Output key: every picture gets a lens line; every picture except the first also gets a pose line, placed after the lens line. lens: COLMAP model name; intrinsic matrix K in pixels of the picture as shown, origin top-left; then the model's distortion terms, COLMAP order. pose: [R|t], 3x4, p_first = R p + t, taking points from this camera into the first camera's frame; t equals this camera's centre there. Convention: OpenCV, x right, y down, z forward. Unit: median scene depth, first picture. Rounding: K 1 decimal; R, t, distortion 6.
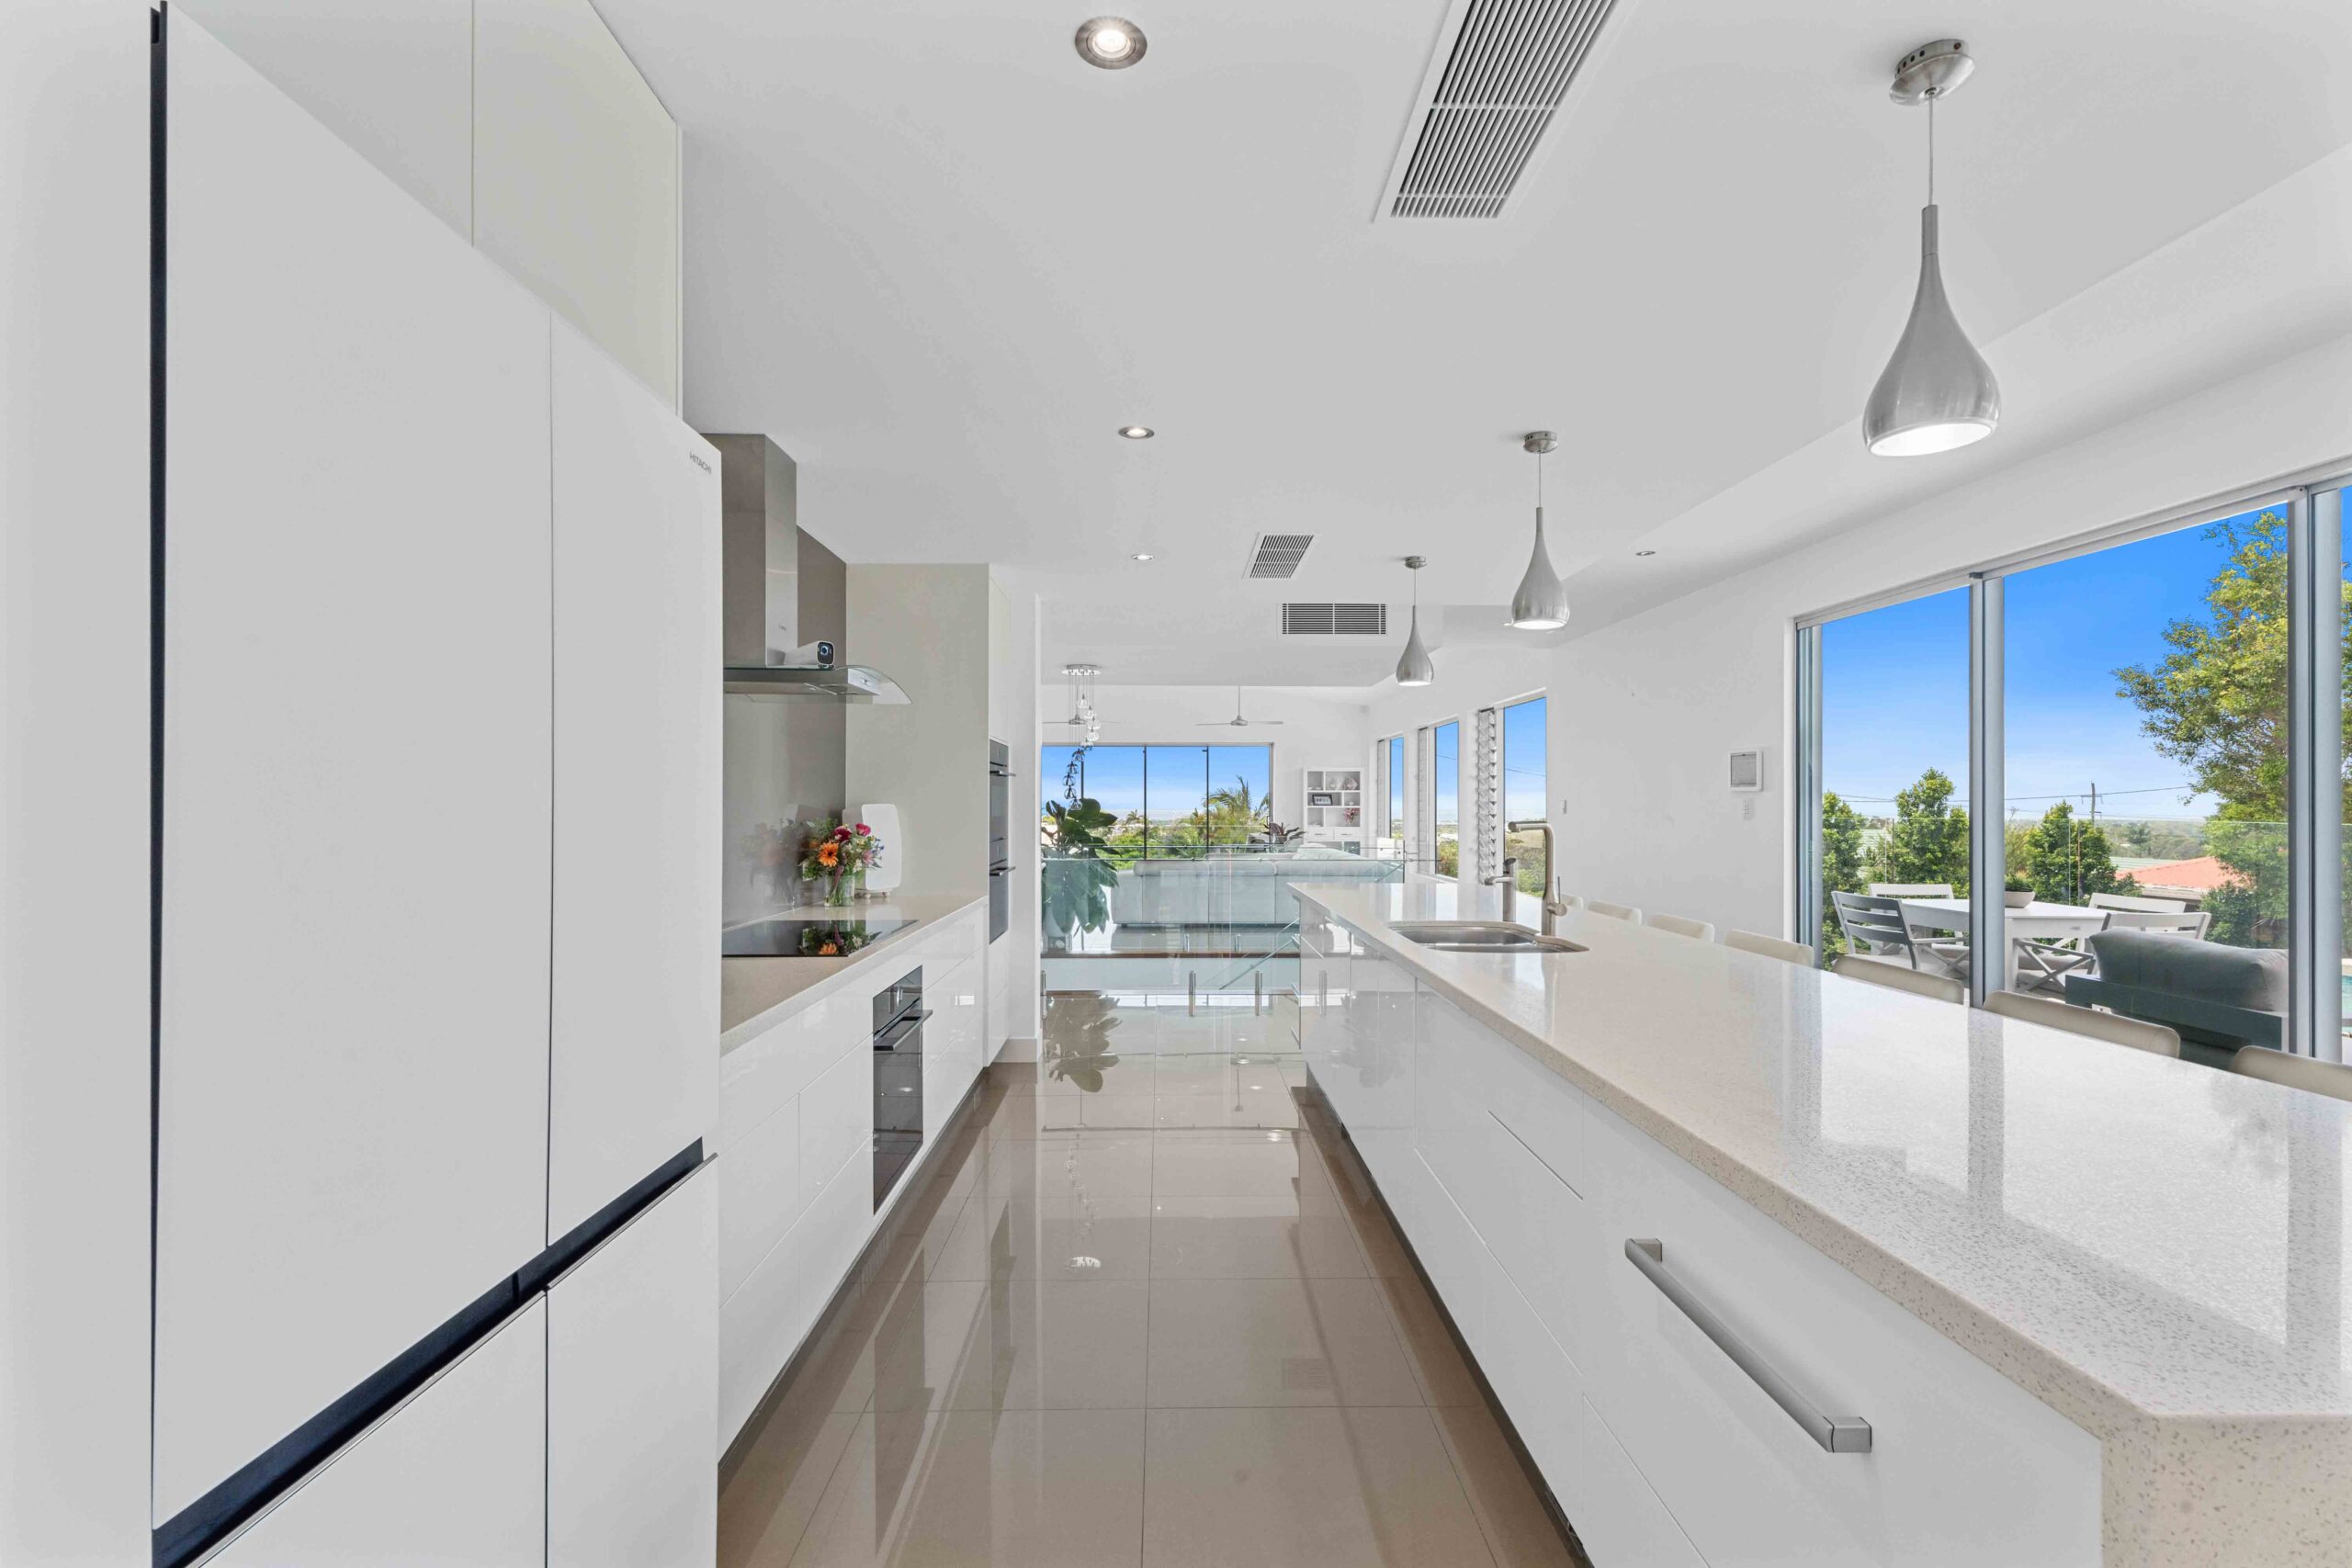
lens RADIAL K [[1063.1, 0, 1178.6], [0, 1063.1, 793.5], [0, 0, 1]] dist [0.001969, 0.000215]
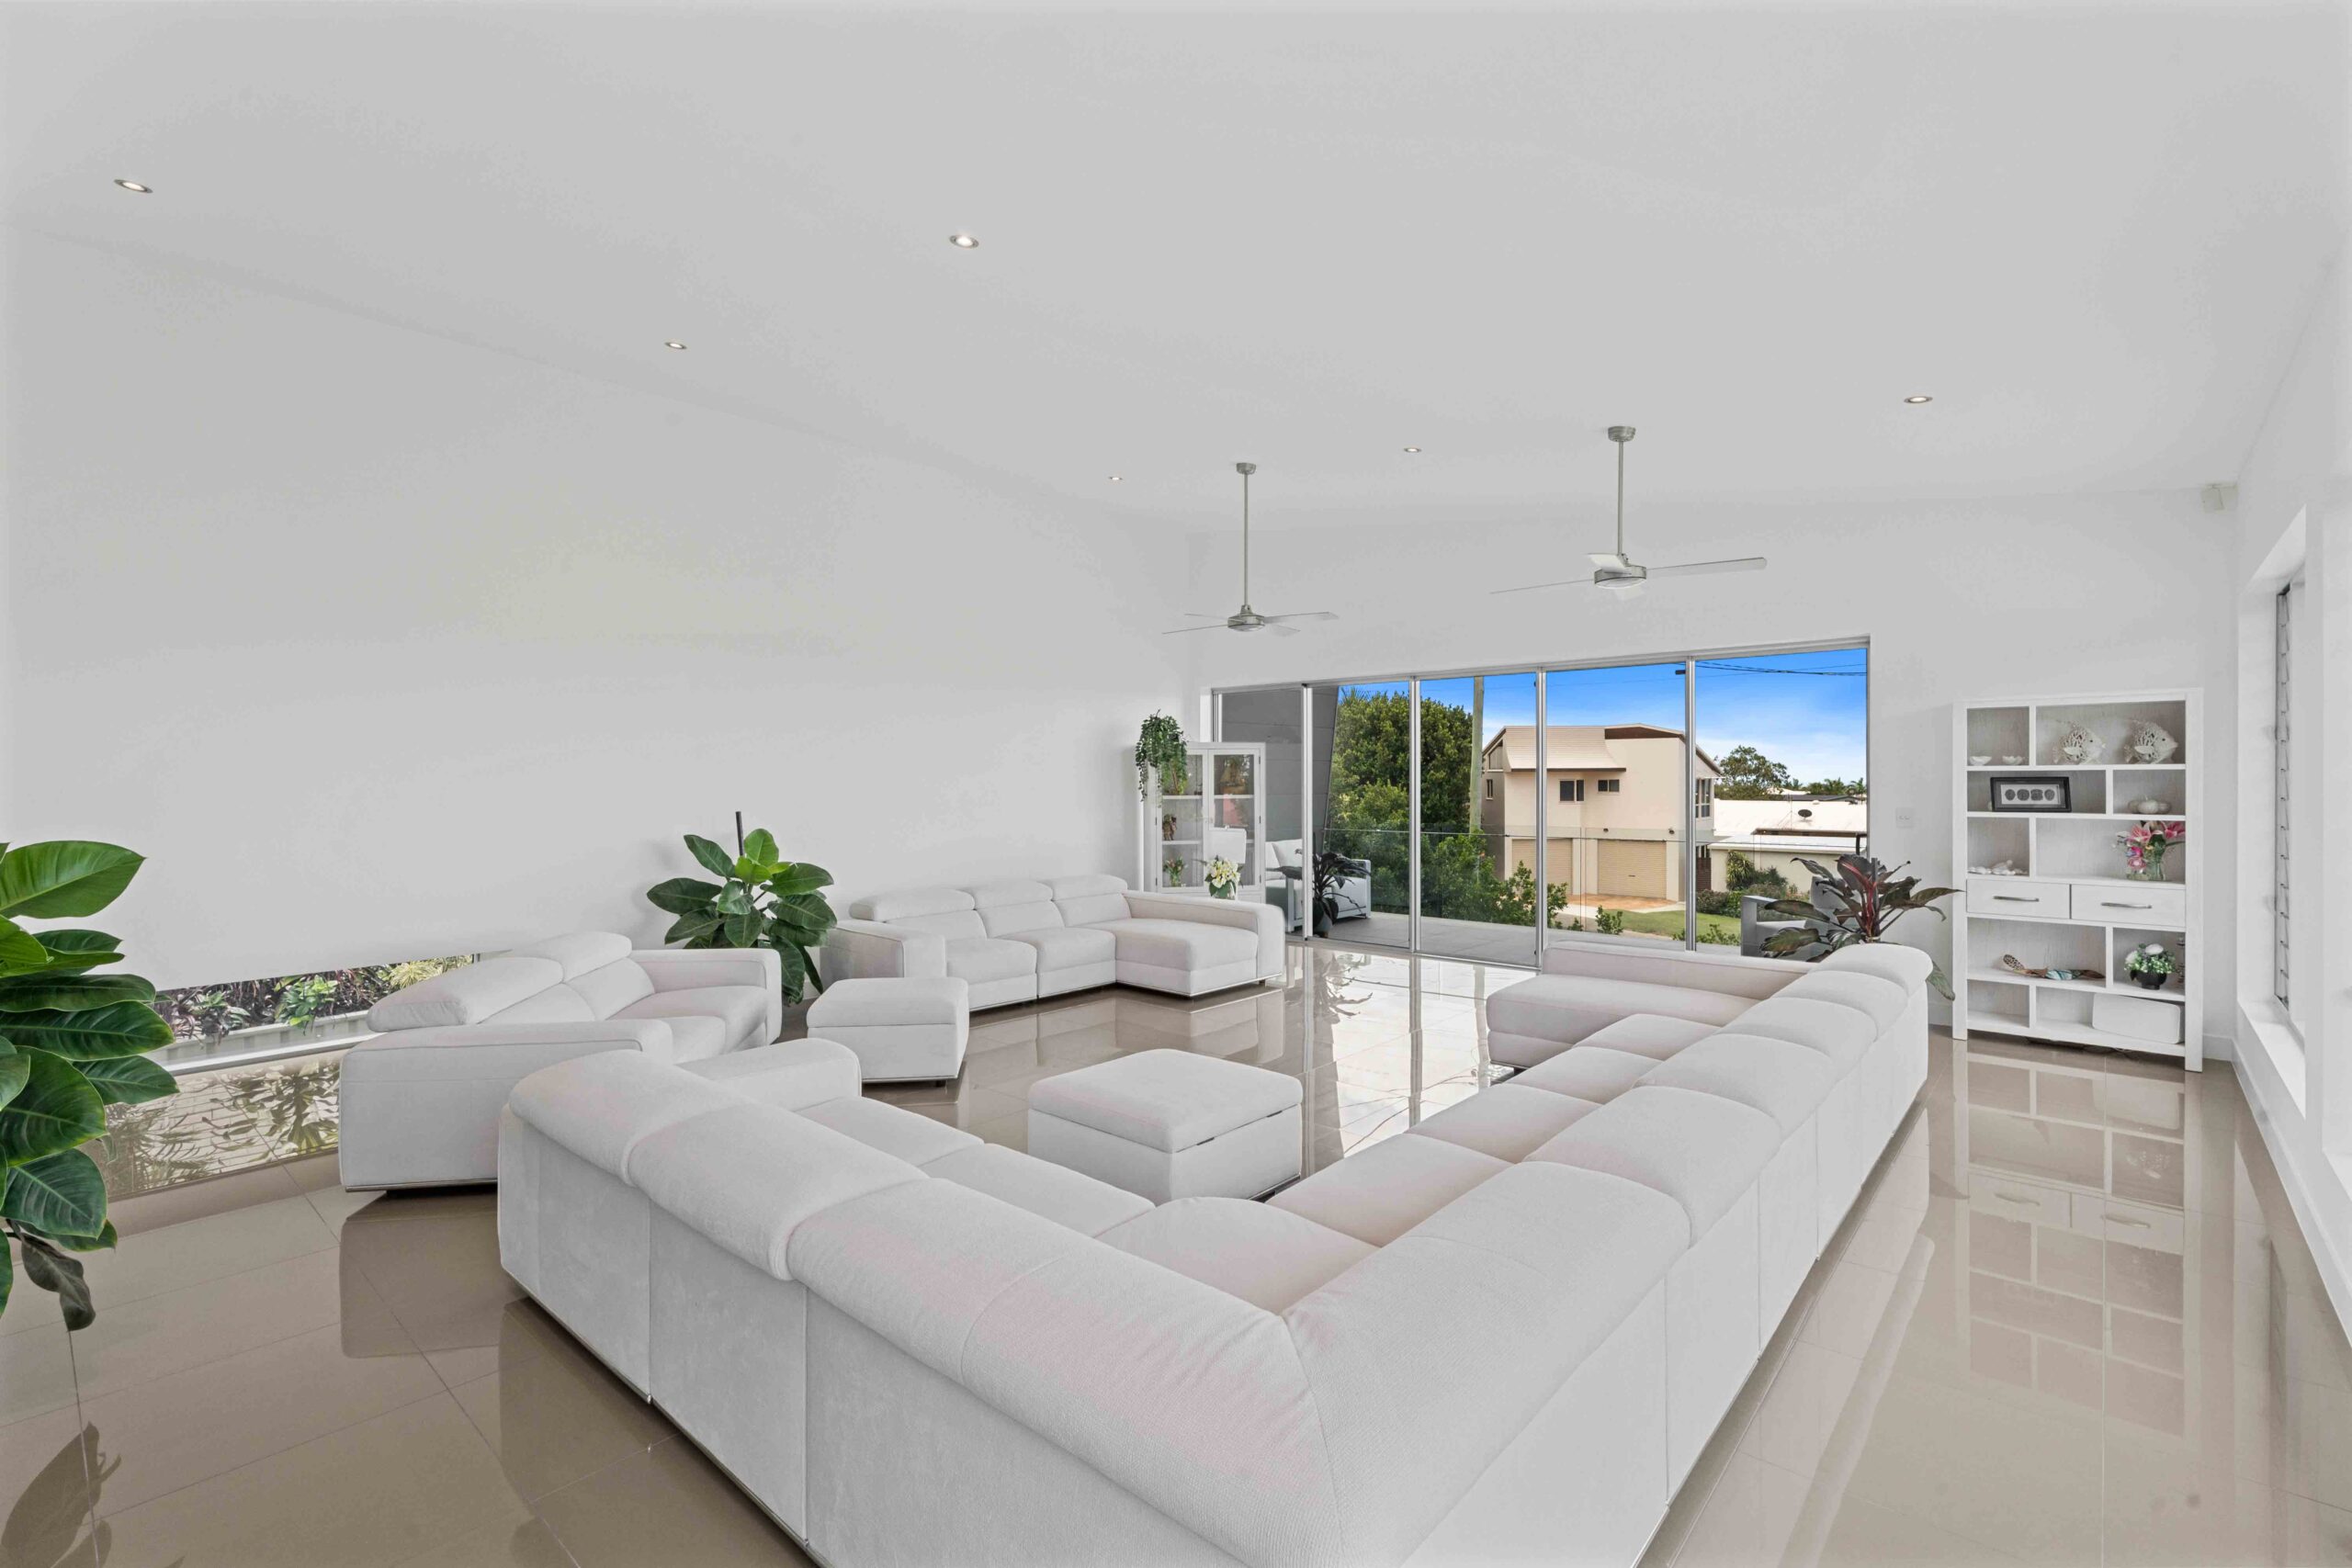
lens RADIAL K [[1063.1, 0, 1171.8], [0, 1063.1, 784.1], [0, 0, 1]] dist [0.001969, 0.000215]
pose [[0.737347, 0.001474, -0.675512, 0.162105], [0.003964, 0.999971, 0.006508, -0.000439], [0.675502, -0.007476, 0.737320, 0.580257]]
